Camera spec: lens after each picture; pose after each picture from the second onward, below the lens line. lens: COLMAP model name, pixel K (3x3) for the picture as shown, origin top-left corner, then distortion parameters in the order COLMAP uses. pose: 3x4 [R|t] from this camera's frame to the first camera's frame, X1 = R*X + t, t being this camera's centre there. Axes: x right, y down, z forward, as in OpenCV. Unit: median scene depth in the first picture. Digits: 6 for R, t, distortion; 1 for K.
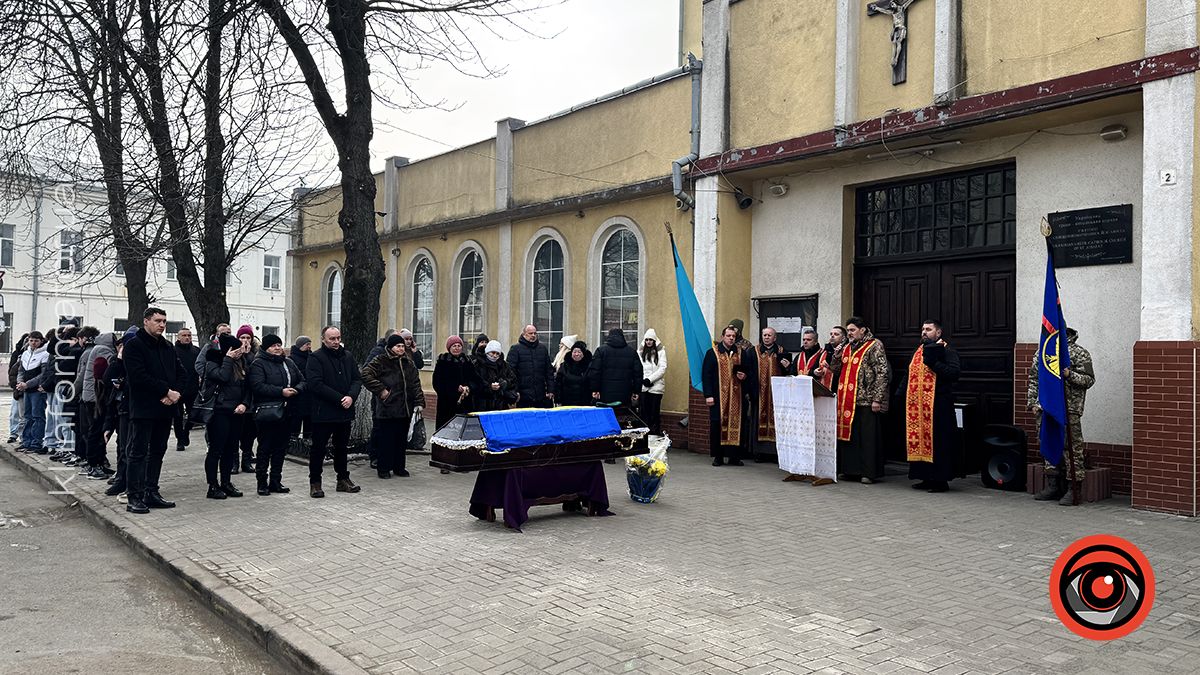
lens RADIAL K [[894.3, 0, 600.0], [0, 894.3, 337.5], [0, 0, 1]] dist [0.189946, -0.329452]
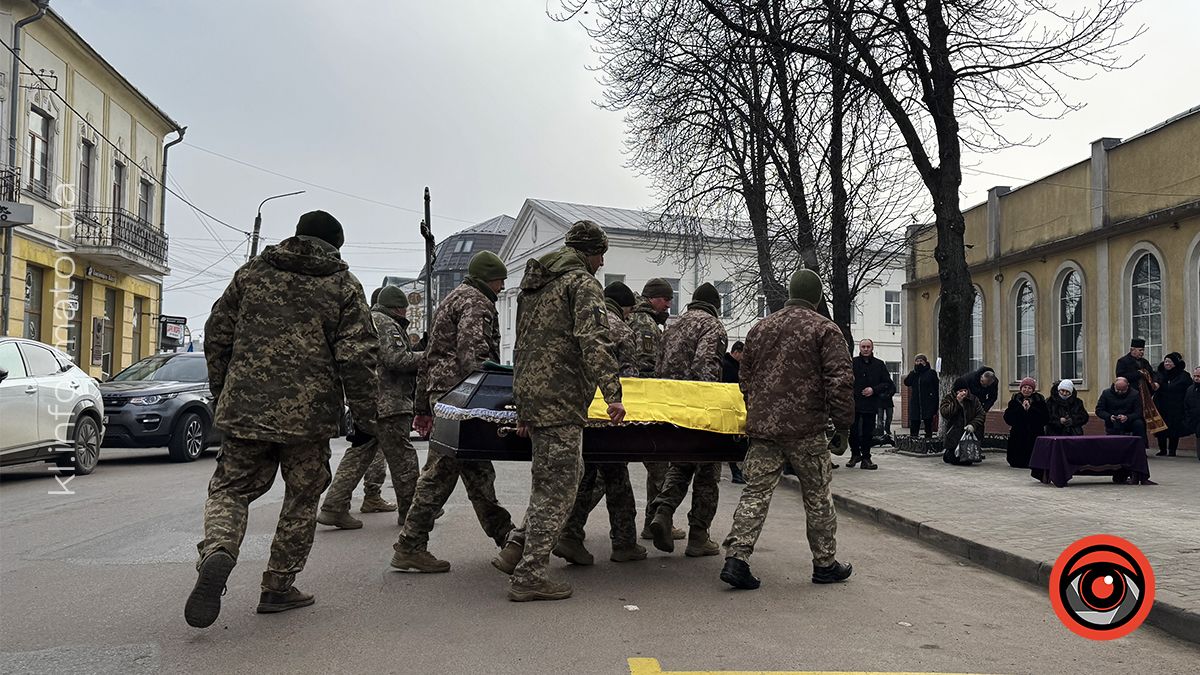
lens RADIAL K [[1031.9, 0, 727.6], [0, 1031.9, 340.3], [0, 0, 1]] dist [0.206813, -0.460947]
pose [[0.872944, -0.039571, -0.486213, 0.128808], [0.021445, 0.998854, -0.042791, 0.034228], [0.487349, 0.026928, 0.872792, -0.307834]]
